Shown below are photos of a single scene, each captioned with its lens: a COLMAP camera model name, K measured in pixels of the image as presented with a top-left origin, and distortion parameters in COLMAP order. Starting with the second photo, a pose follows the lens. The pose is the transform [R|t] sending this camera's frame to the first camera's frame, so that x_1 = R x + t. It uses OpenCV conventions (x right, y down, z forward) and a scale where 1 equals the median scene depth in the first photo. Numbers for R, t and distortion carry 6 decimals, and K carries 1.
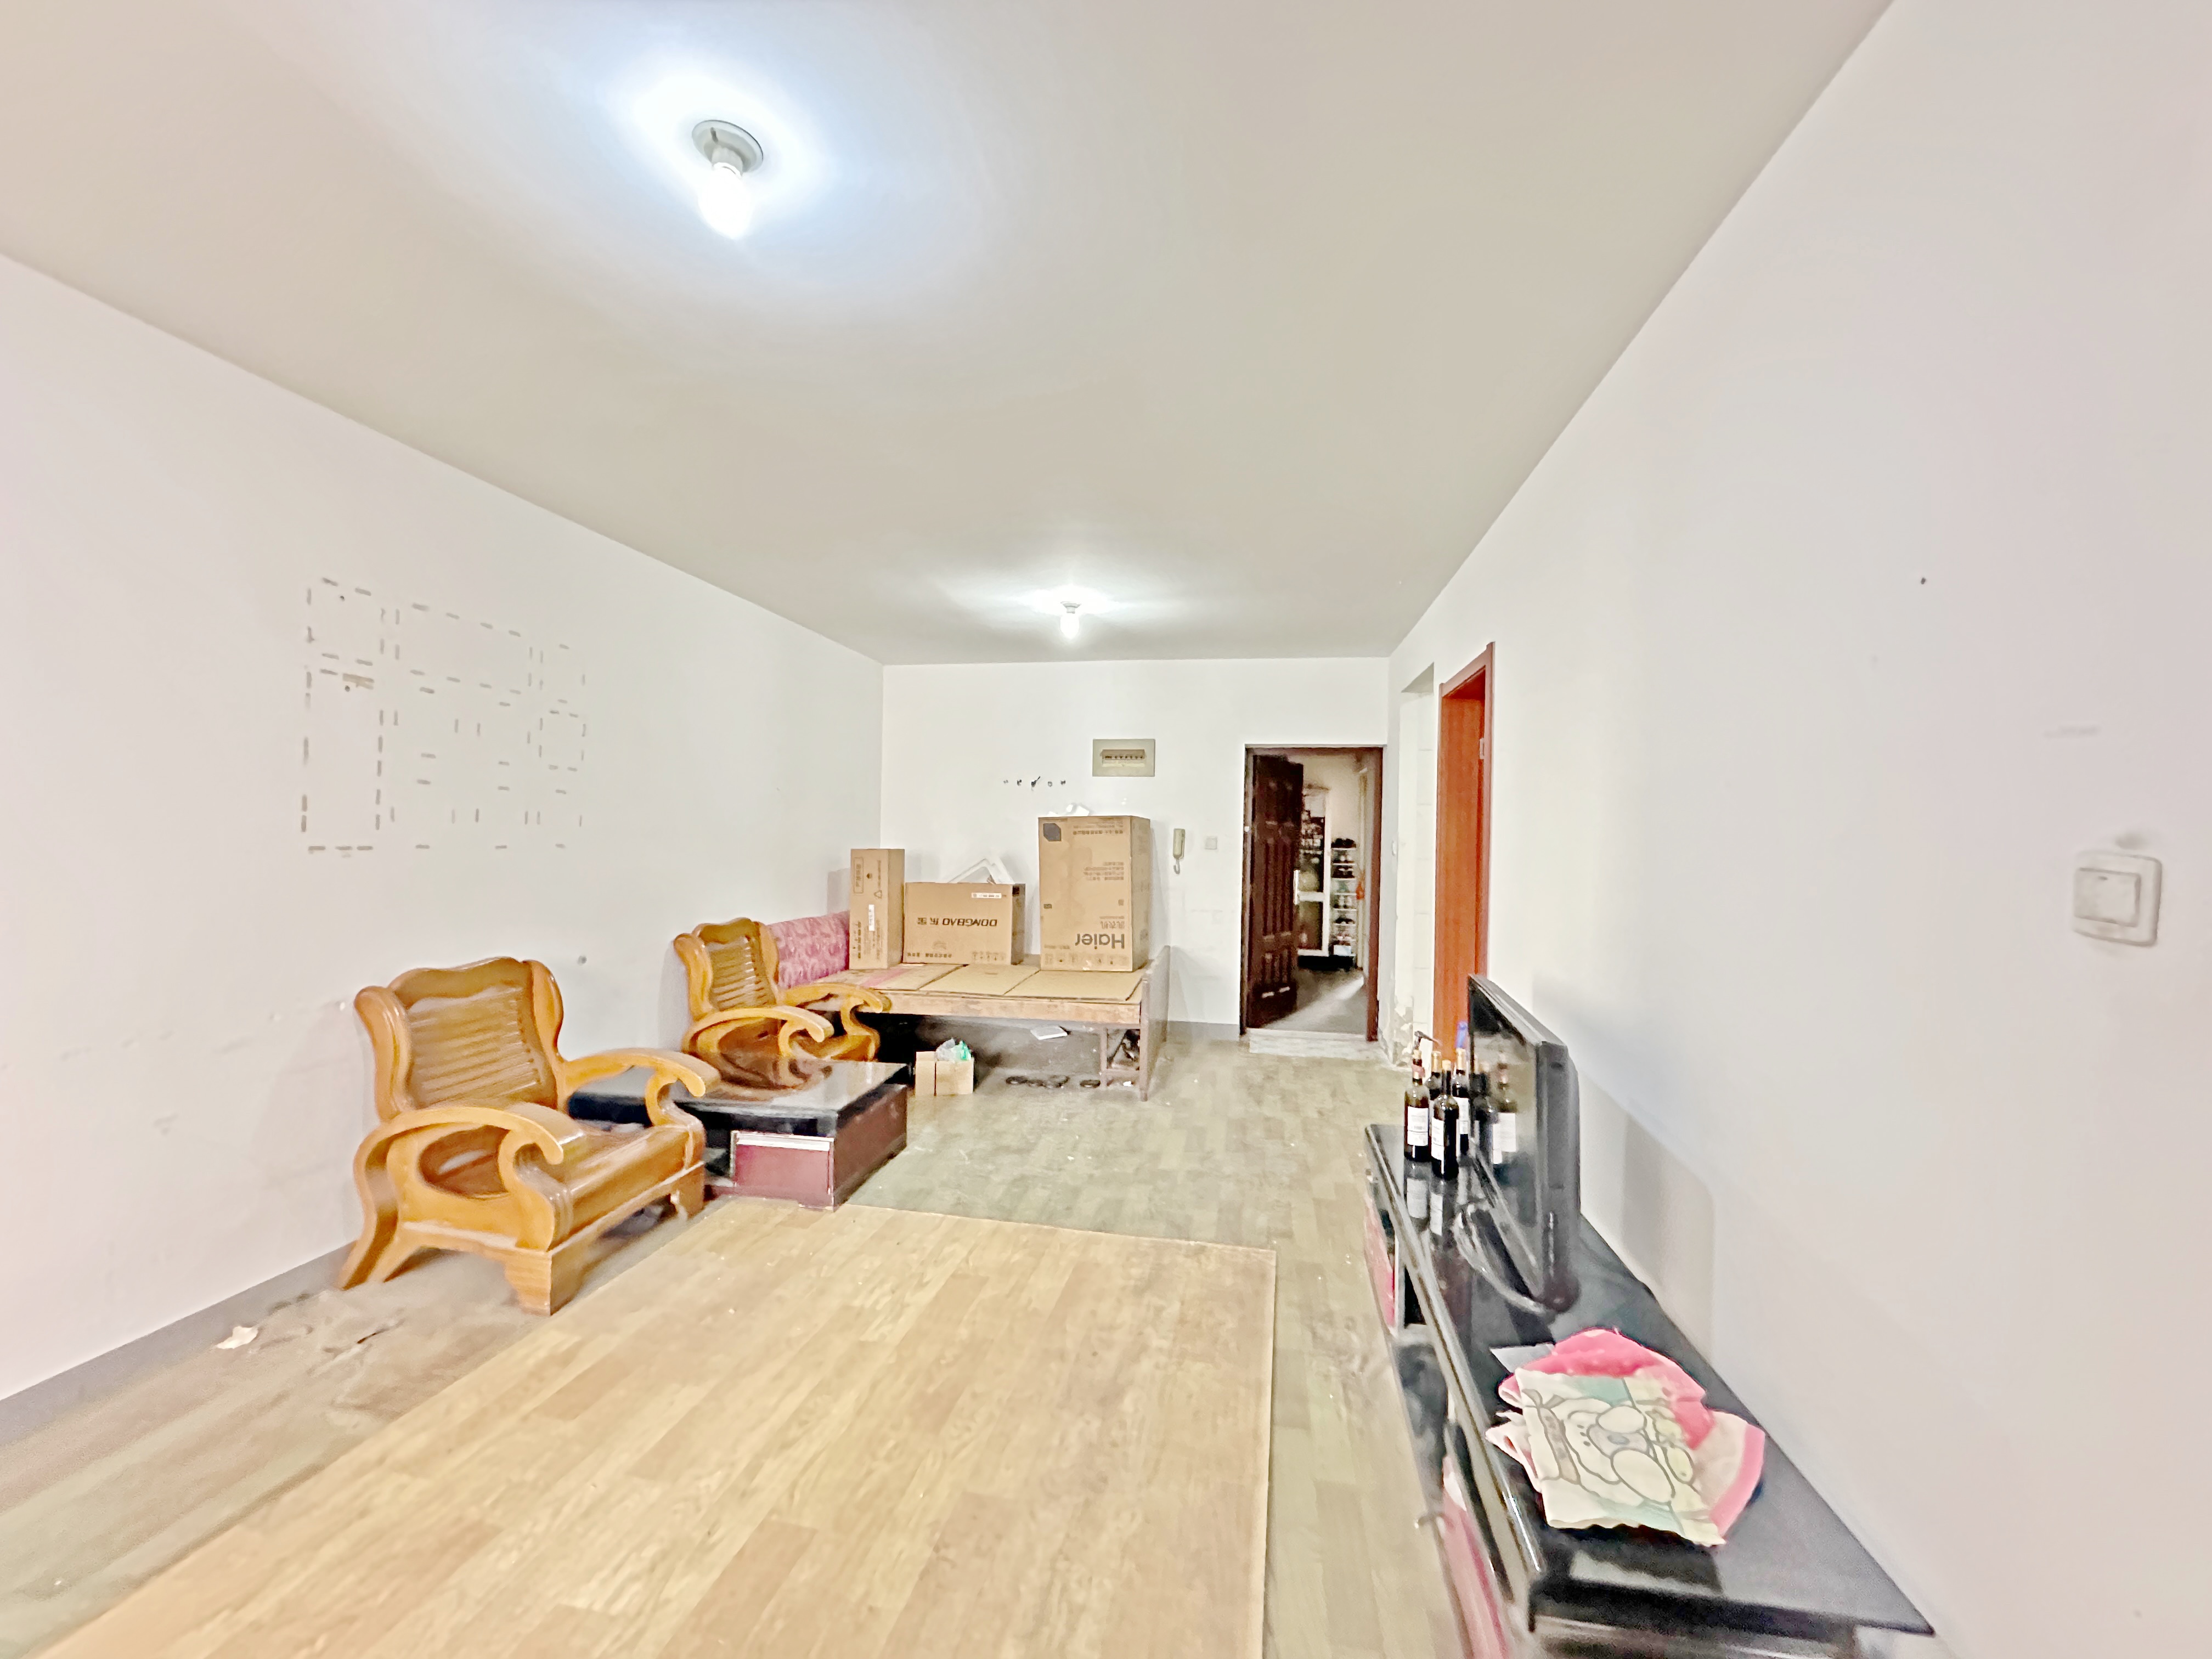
lens RADIAL K [[882.3, 0, 1106.0], [0, 882.3, 829.5], [0, 0, 1]] dist [-0.001034, -0.000079]
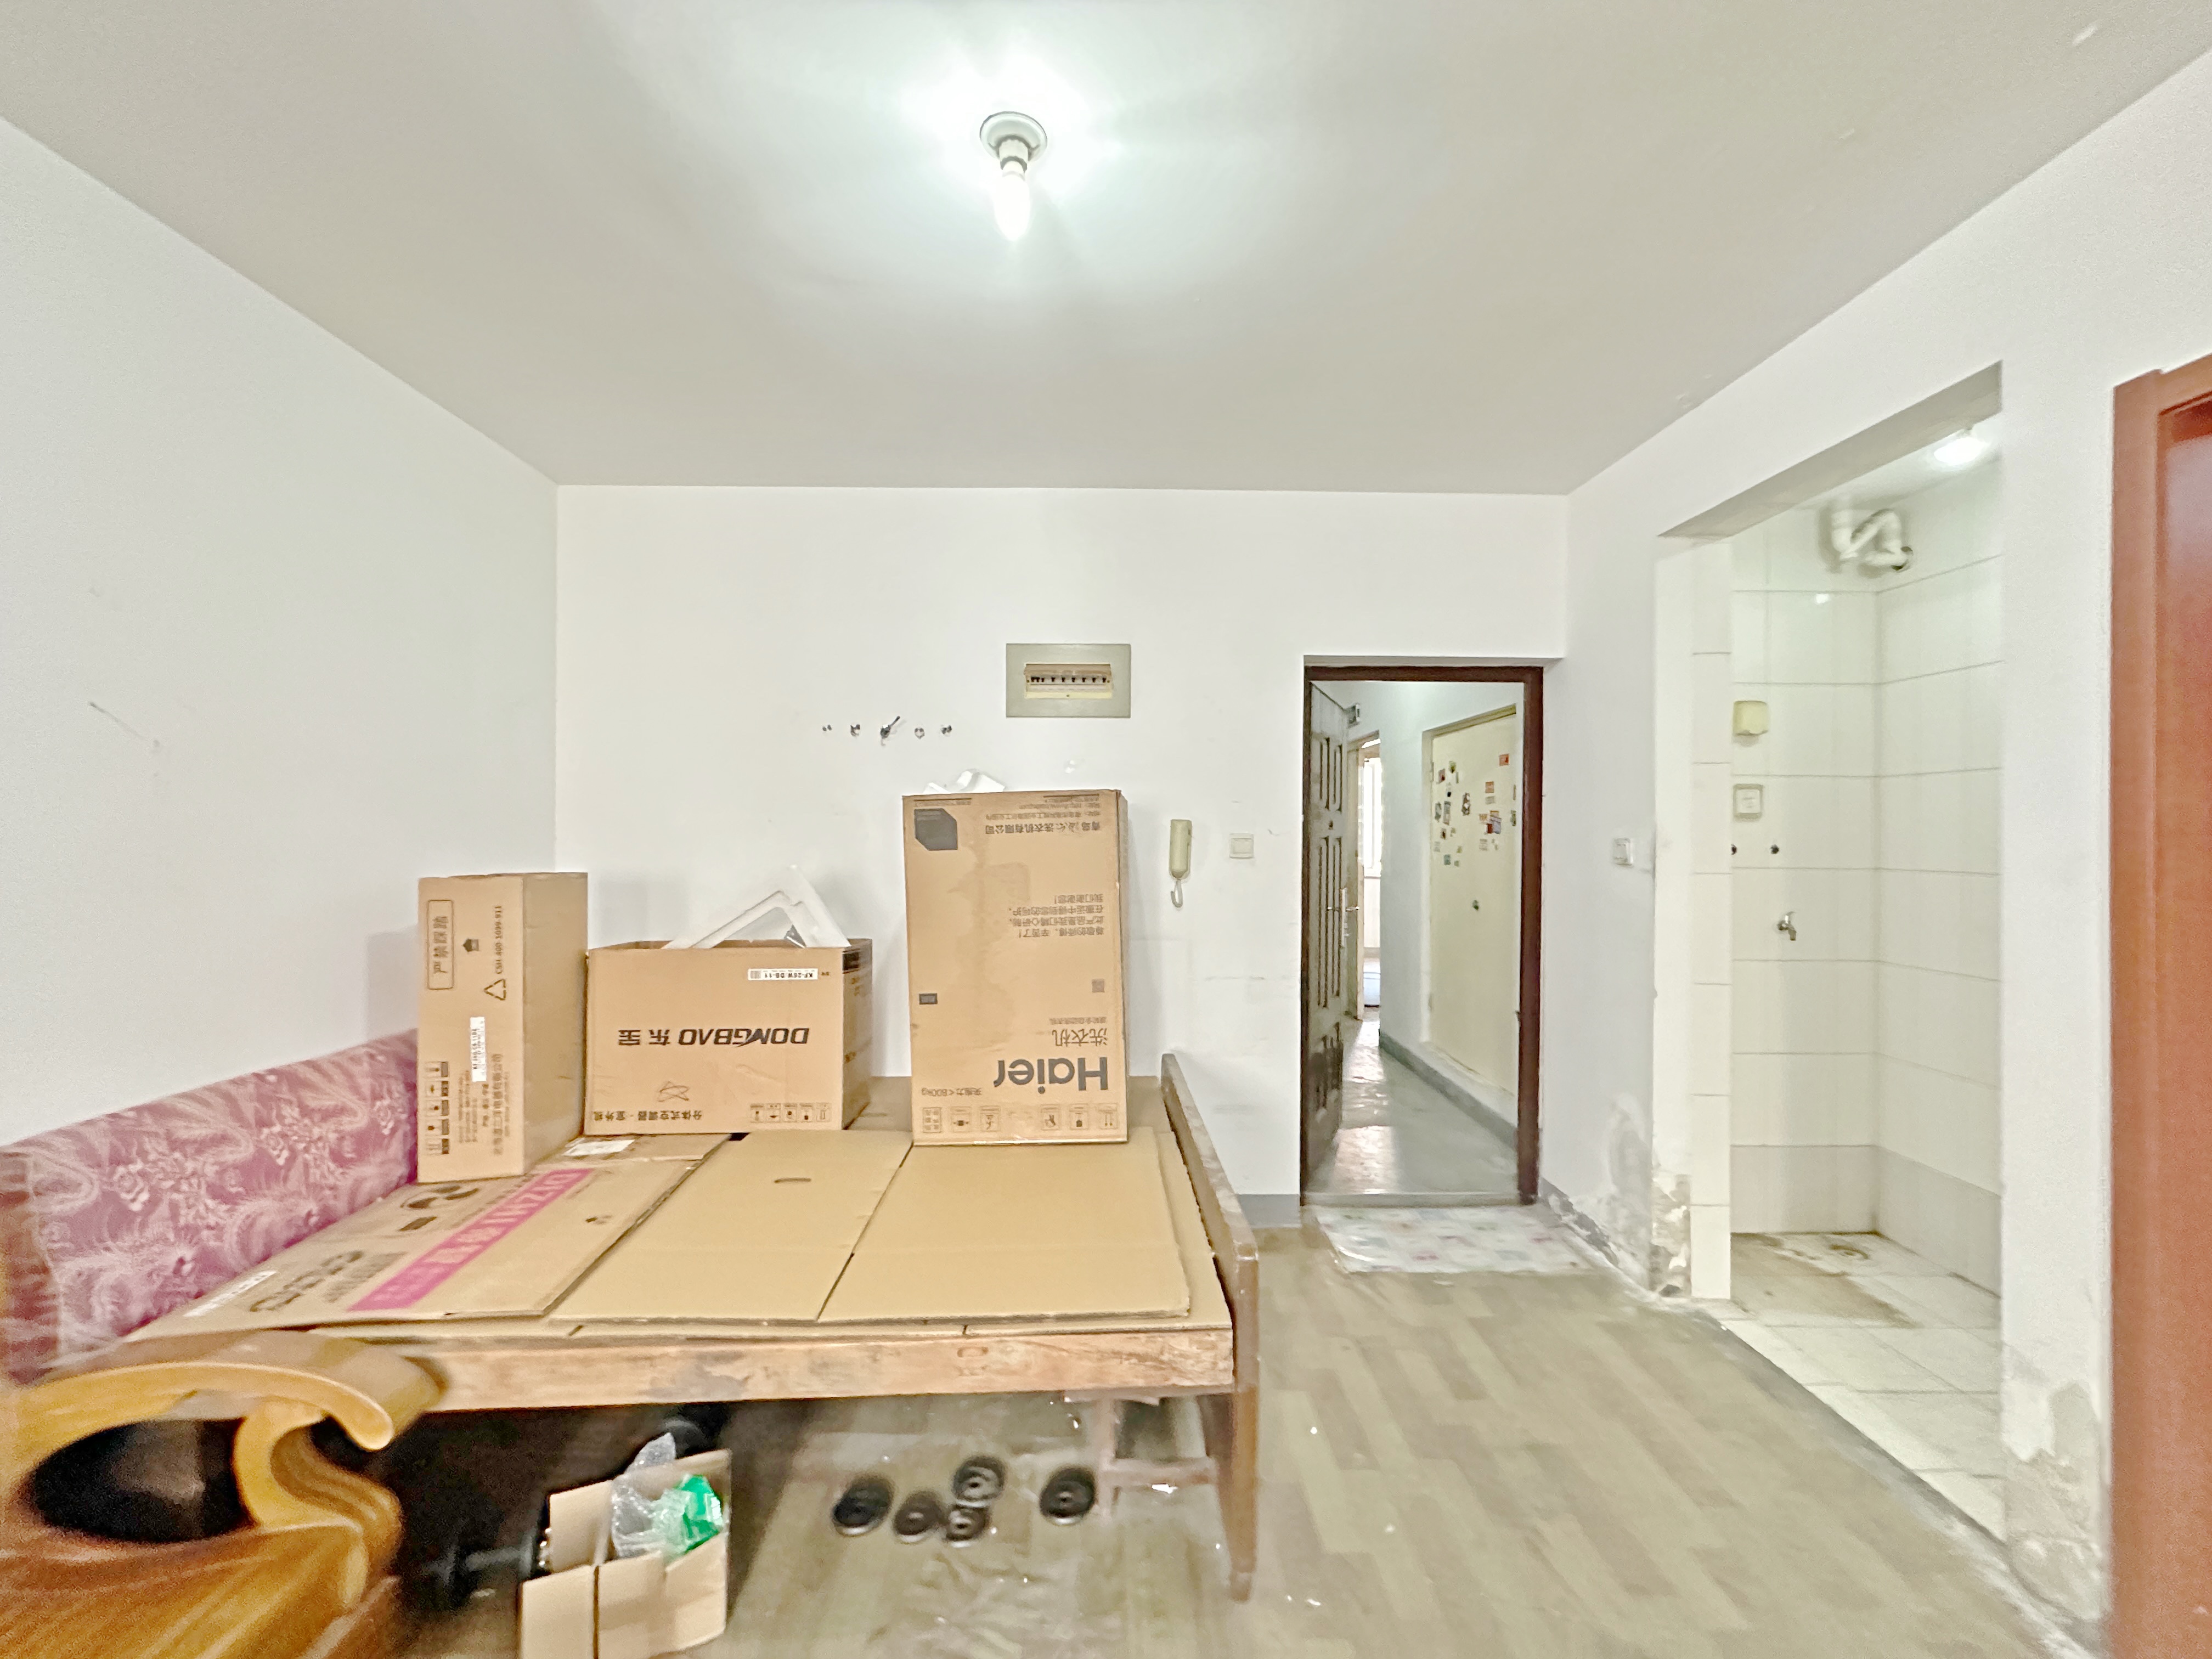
lens RADIAL K [[882.3, 0, 1106.0], [0, 882.3, 829.5], [0, 0, 1]] dist [-0.001034, -0.000079]
pose [[0.983261, -0.013073, 0.181732, -0.055624], [0.012887, 0.999915, 0.002205, 0.003239], [-0.181746, 0.000174, 0.983346, 0.536099]]
